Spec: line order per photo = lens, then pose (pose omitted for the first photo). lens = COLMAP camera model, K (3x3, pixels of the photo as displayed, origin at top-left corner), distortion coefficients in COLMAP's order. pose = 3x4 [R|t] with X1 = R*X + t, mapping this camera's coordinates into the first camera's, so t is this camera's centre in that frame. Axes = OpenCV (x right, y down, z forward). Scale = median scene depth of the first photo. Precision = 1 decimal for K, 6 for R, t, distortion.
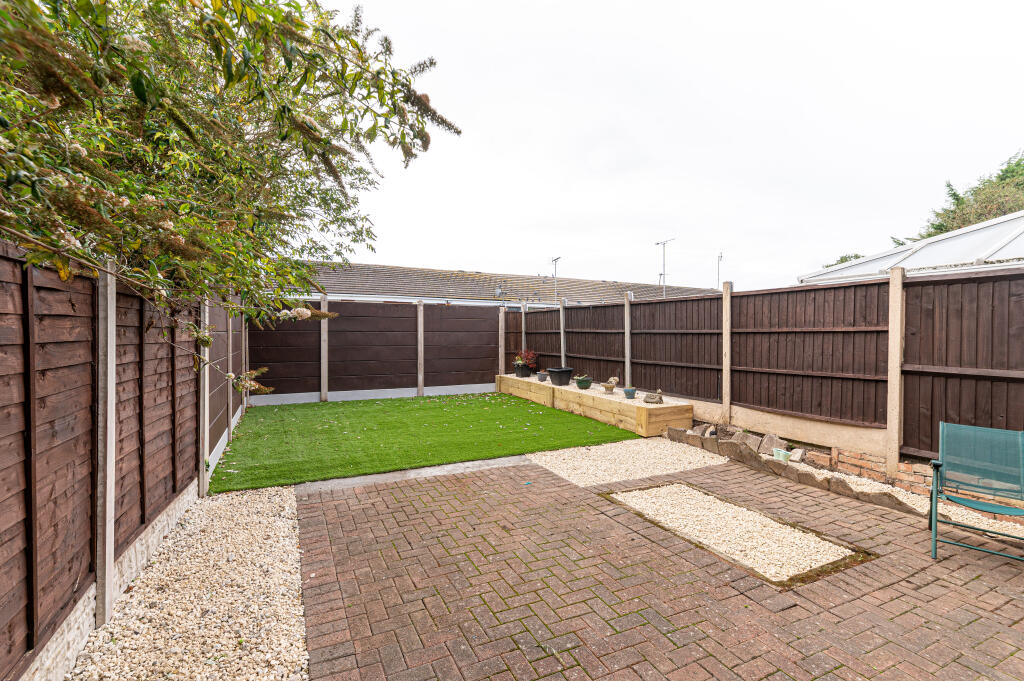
lens RADIAL K [[465.5, 0, 507.4], [0, 465.5, 330.4], [0, 0, 1]] dist [0.001320, 0.000526]
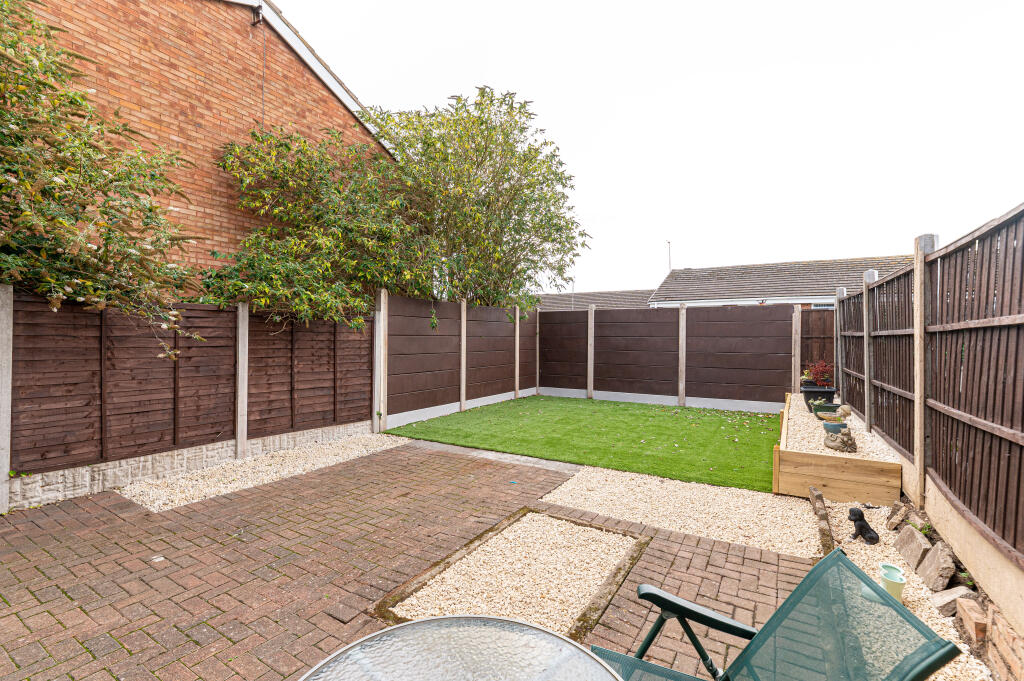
lens RADIAL K [[465.5, 0, 507.4], [0, 465.5, 330.4], [0, 0, 1]] dist [0.001320, 0.000526]
pose [[0.528283, -0.016955, -0.848899, 0.859663], [0.000764, 0.999810, -0.019493, 0.014986], [0.849068, 0.009649, 0.528195, 0.423679]]
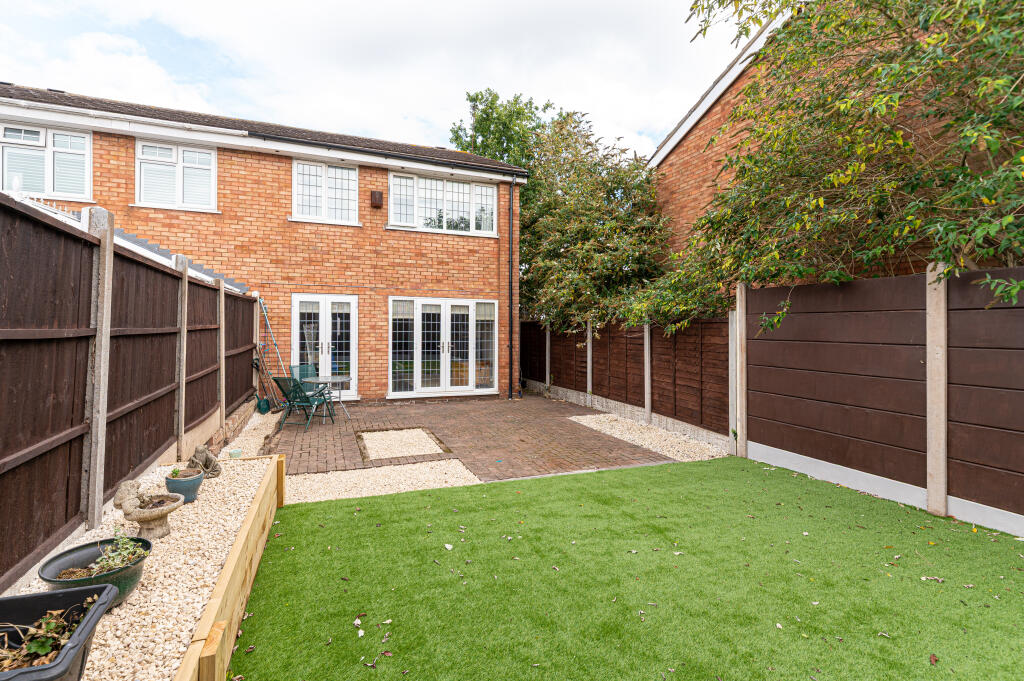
lens RADIAL K [[465.5, 0, 507.4], [0, 465.5, 330.4], [0, 0, 1]] dist [0.001320, 0.000526]
pose [[-0.995501, -0.020989, 0.092392, -0.074294], [-0.020901, 0.999780, 0.001923, -0.010847], [-0.092412, -0.000017, -0.995721, 2.073667]]
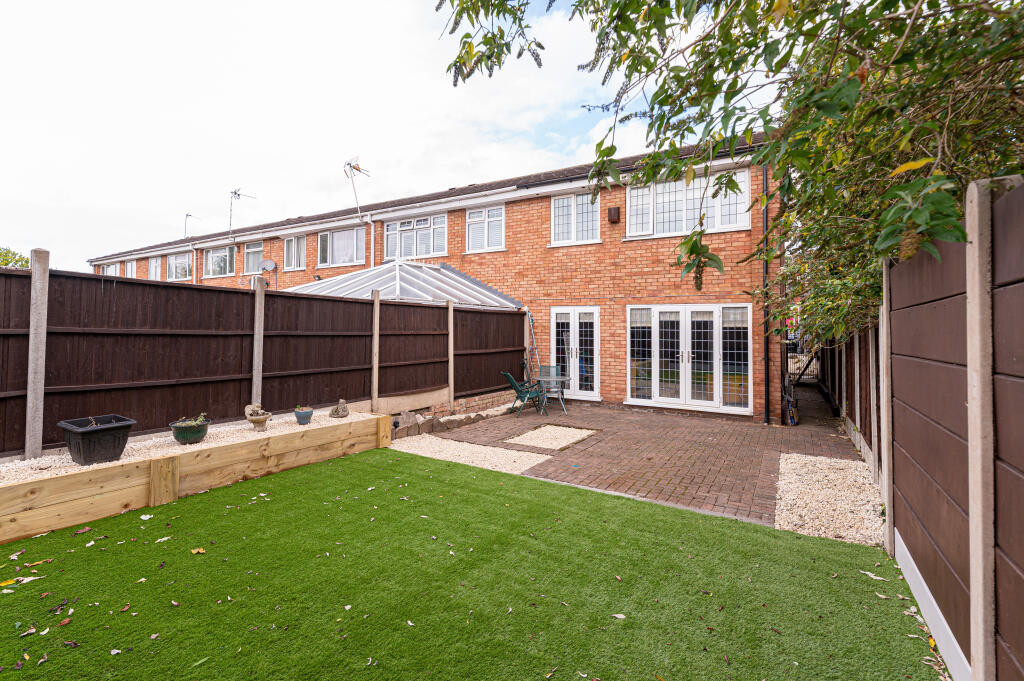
lens RADIAL K [[465.5, 0, 507.4], [0, 465.5, 330.4], [0, 0, 1]] dist [0.001320, 0.000526]
pose [[-0.543353, -0.014279, 0.839383, -0.821056], [-0.024415, 0.999701, 0.001202, -0.019624], [-0.839149, -0.019841, -0.543539, 1.712596]]
